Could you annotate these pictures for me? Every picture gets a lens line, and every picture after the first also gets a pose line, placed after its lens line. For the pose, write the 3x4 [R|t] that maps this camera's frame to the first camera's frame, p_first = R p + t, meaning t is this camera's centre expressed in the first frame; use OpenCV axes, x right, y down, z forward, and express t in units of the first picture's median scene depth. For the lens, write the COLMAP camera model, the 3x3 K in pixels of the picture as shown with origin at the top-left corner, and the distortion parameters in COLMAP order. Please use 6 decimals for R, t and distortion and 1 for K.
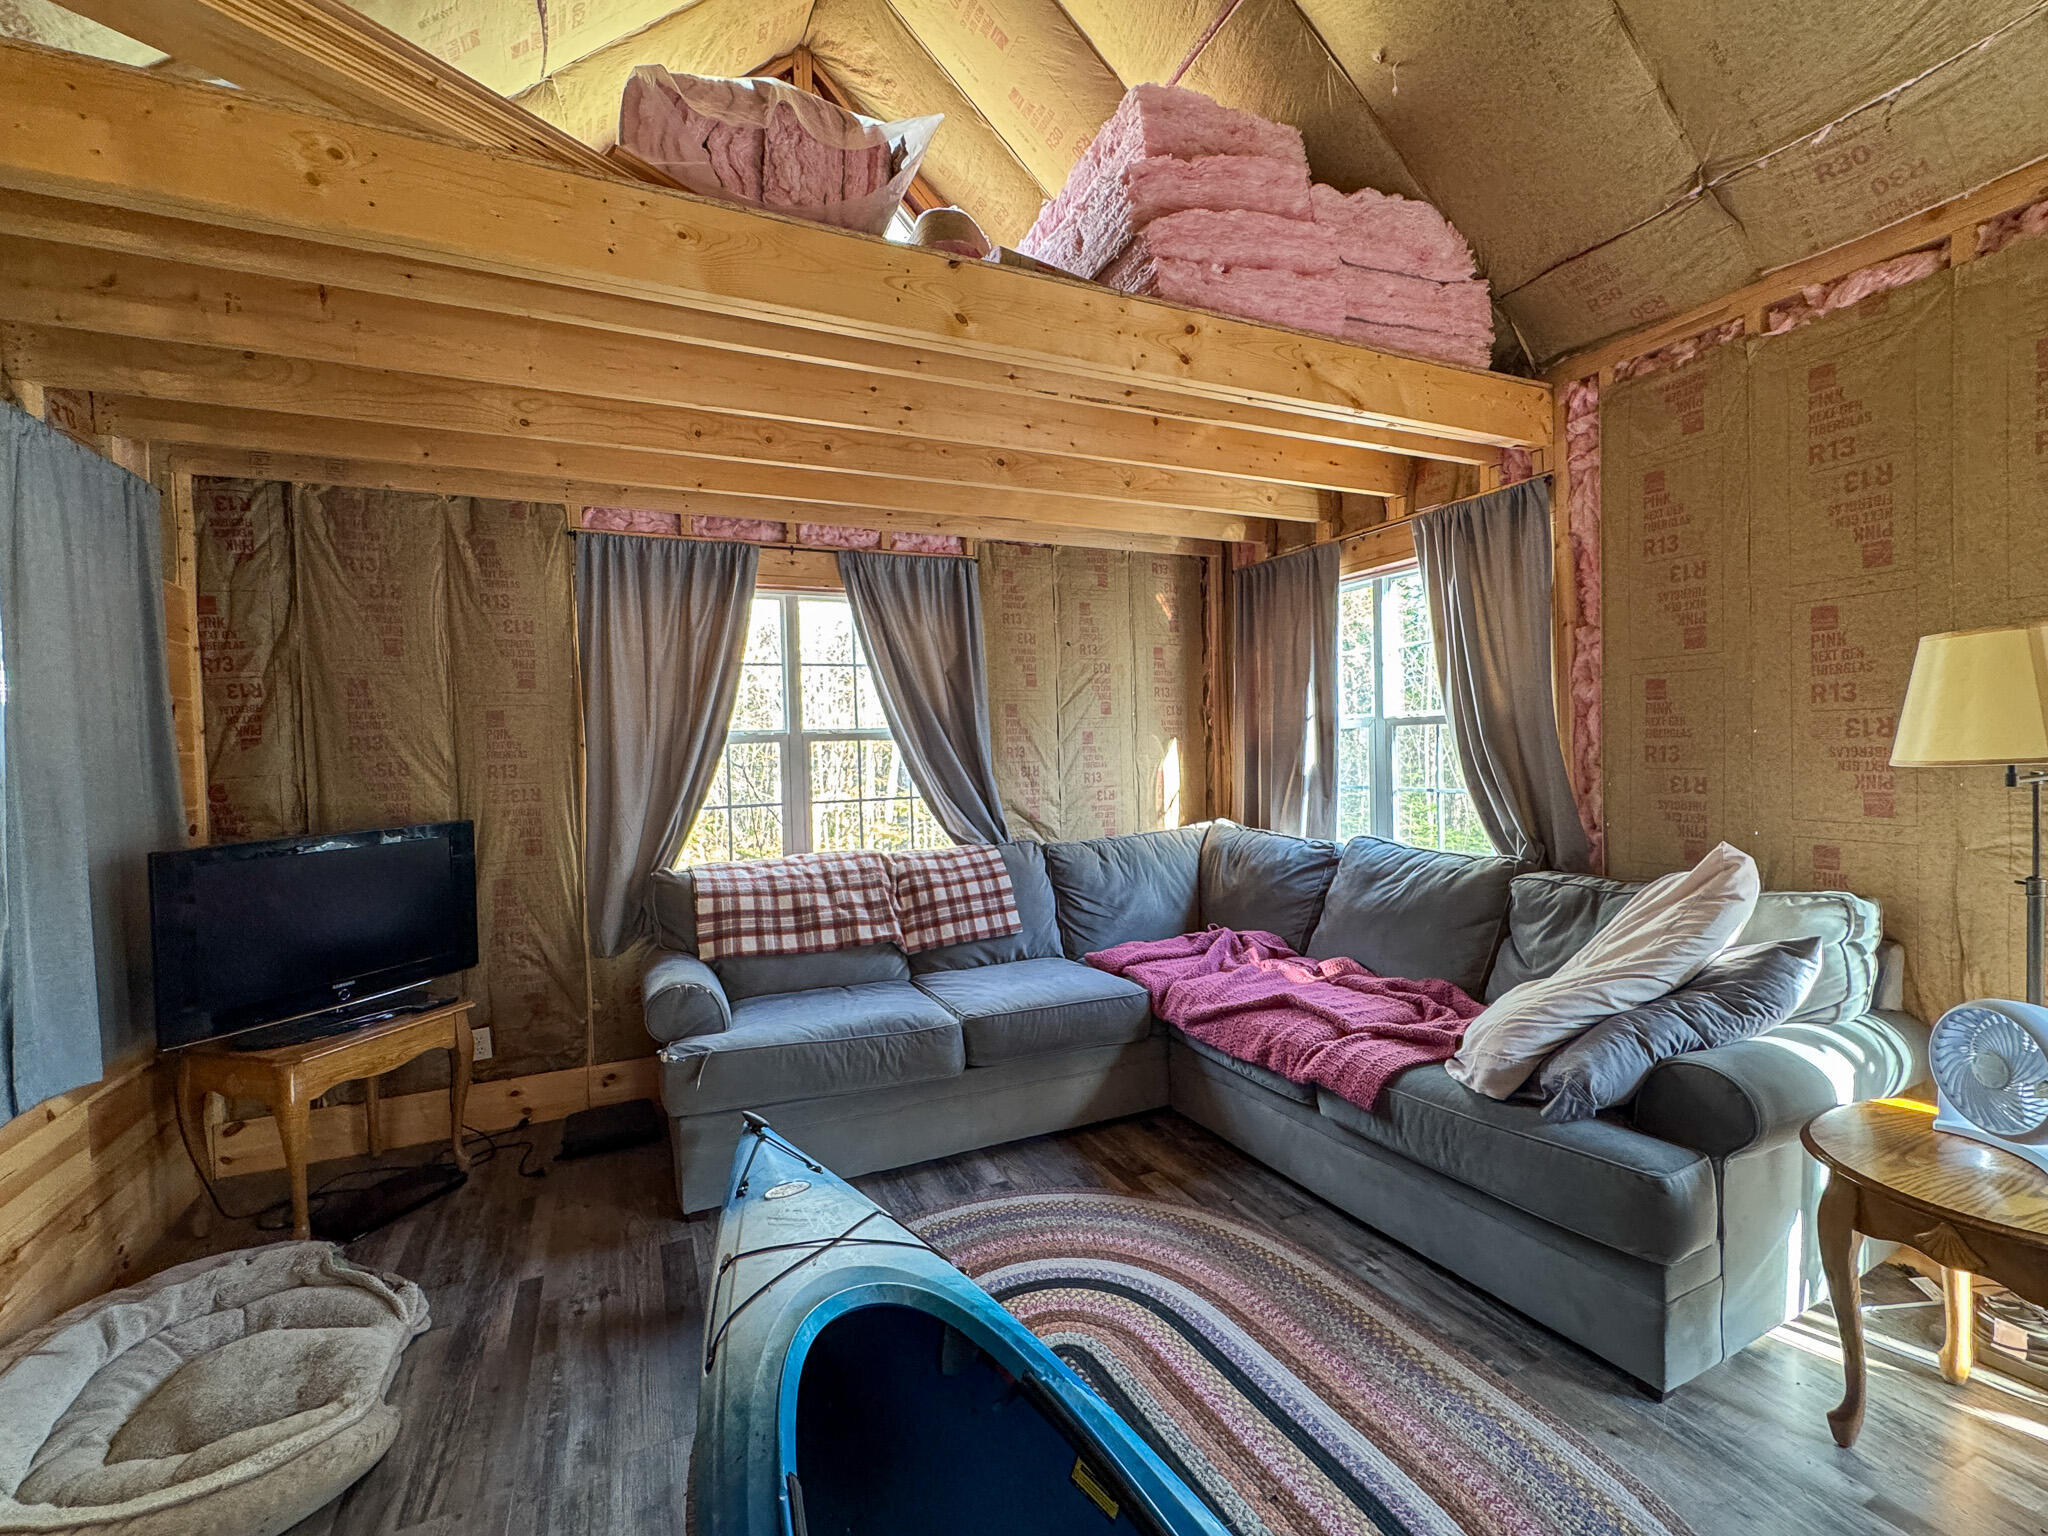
lens RADIAL K [[866.2, 0, 1025.7], [0, 866.2, 767.0], [0, 0, 1]] dist [-0.002830, 0.000538]
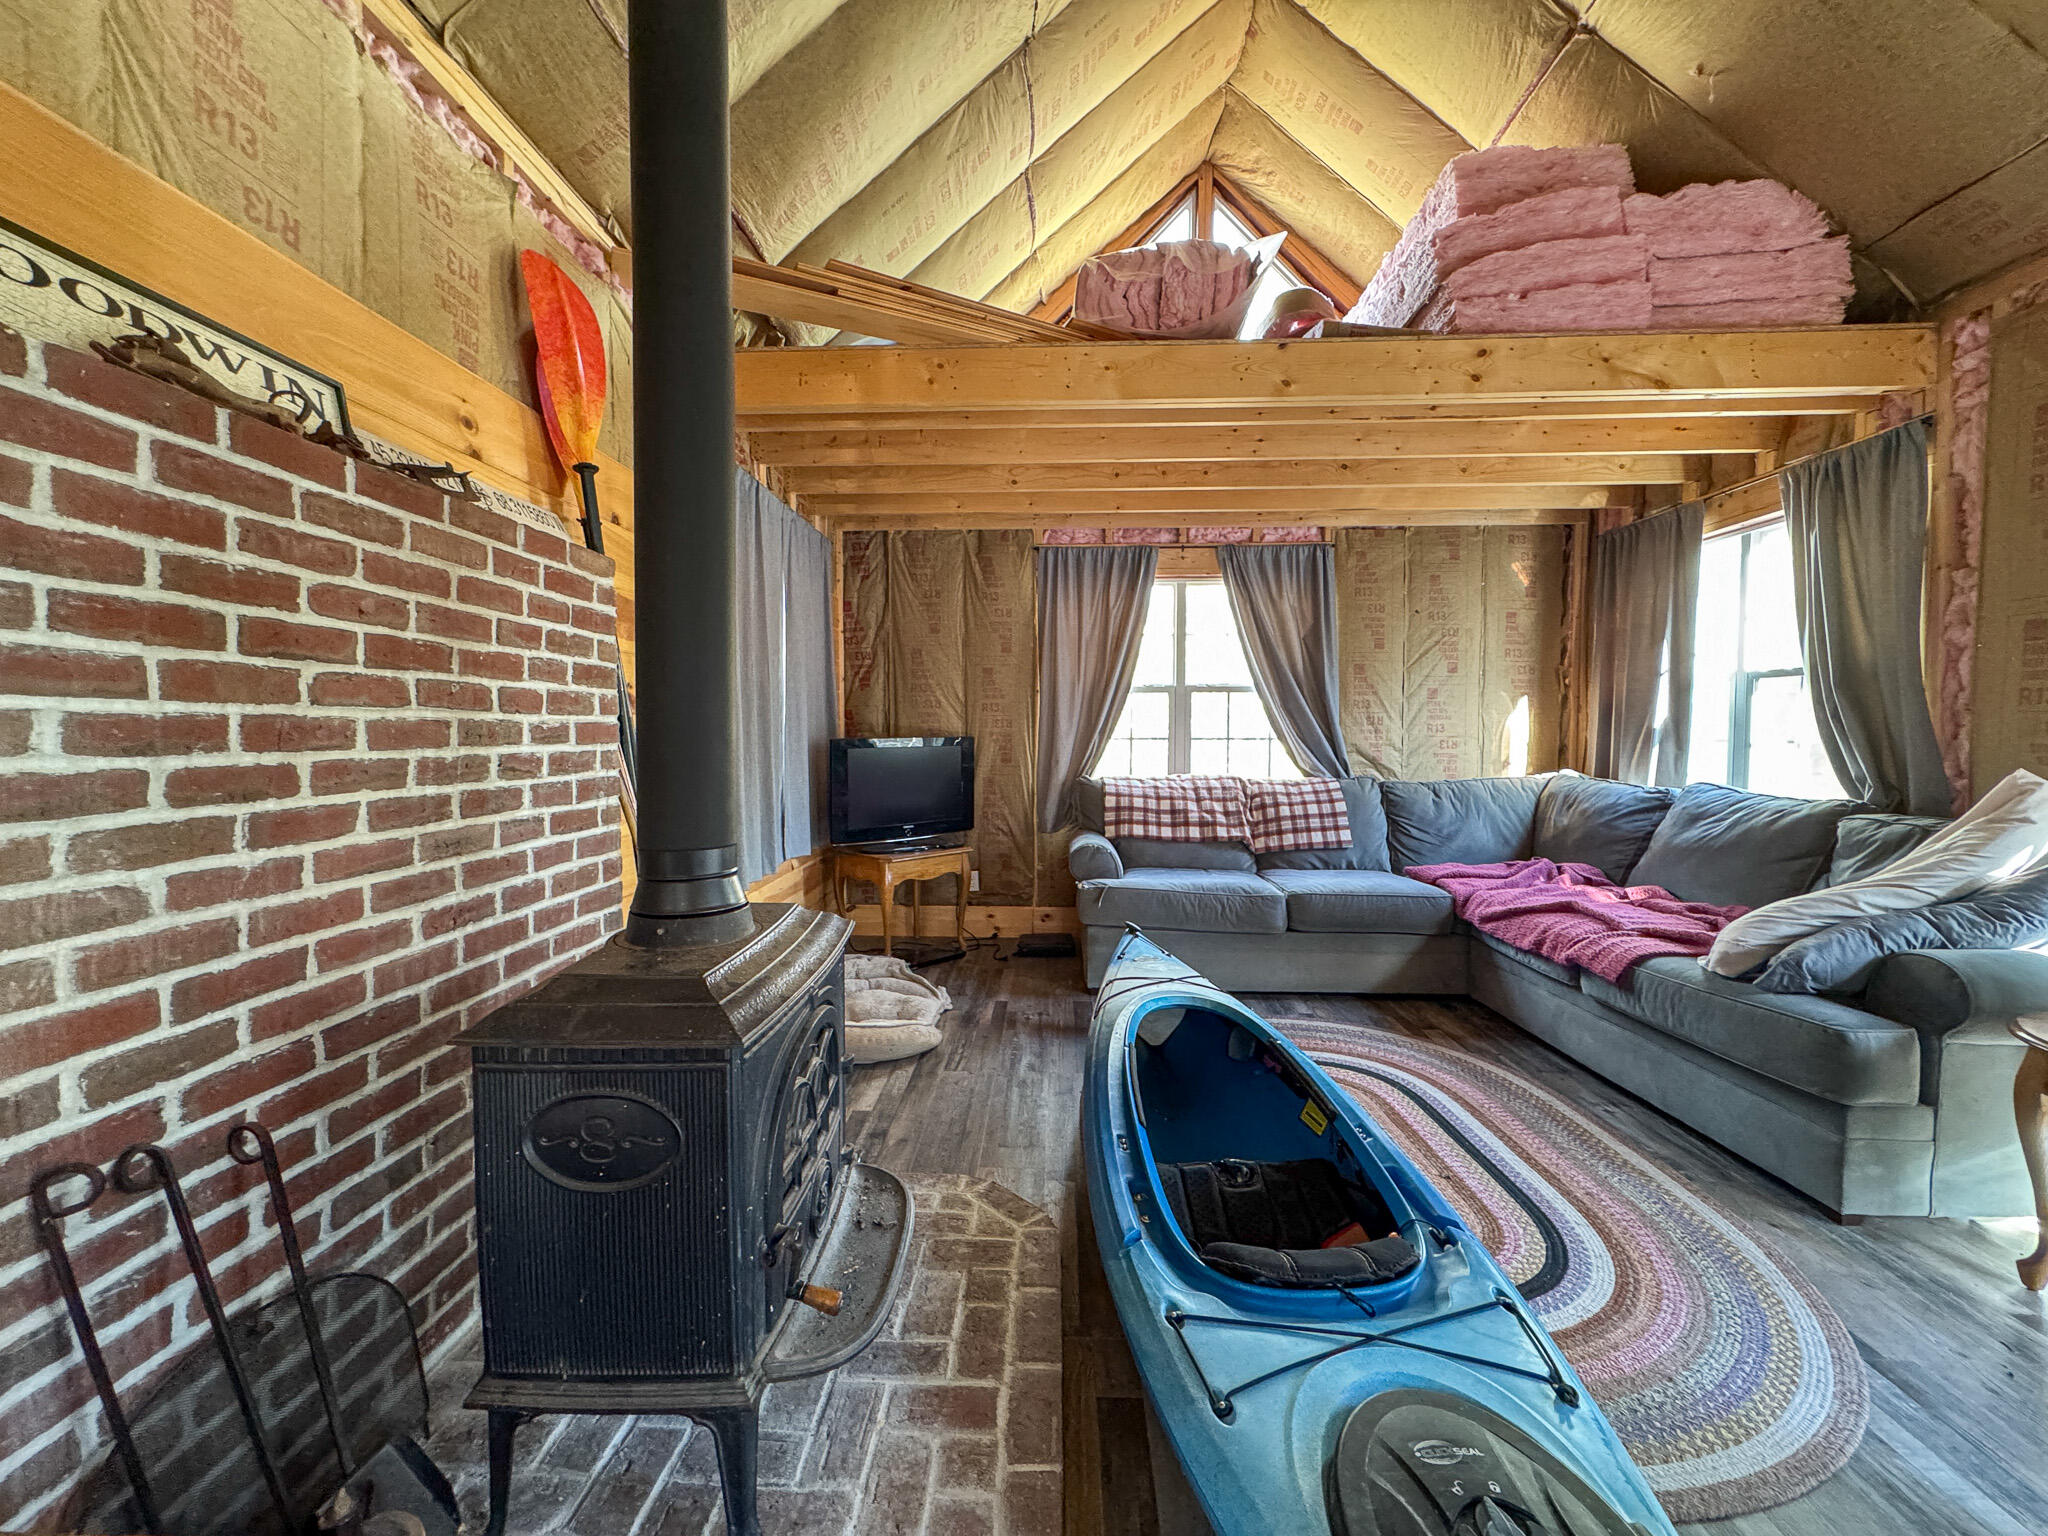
lens RADIAL K [[866.2, 0, 1025.7], [0, 866.2, 767.0], [0, 0, 1]] dist [-0.002830, 0.000538]
pose [[0.889184, 0.041126, -0.455698, 0.165375], [-0.035342, 0.999150, 0.021211, 0.080364], [0.456183, -0.002755, 0.889881, -0.361448]]
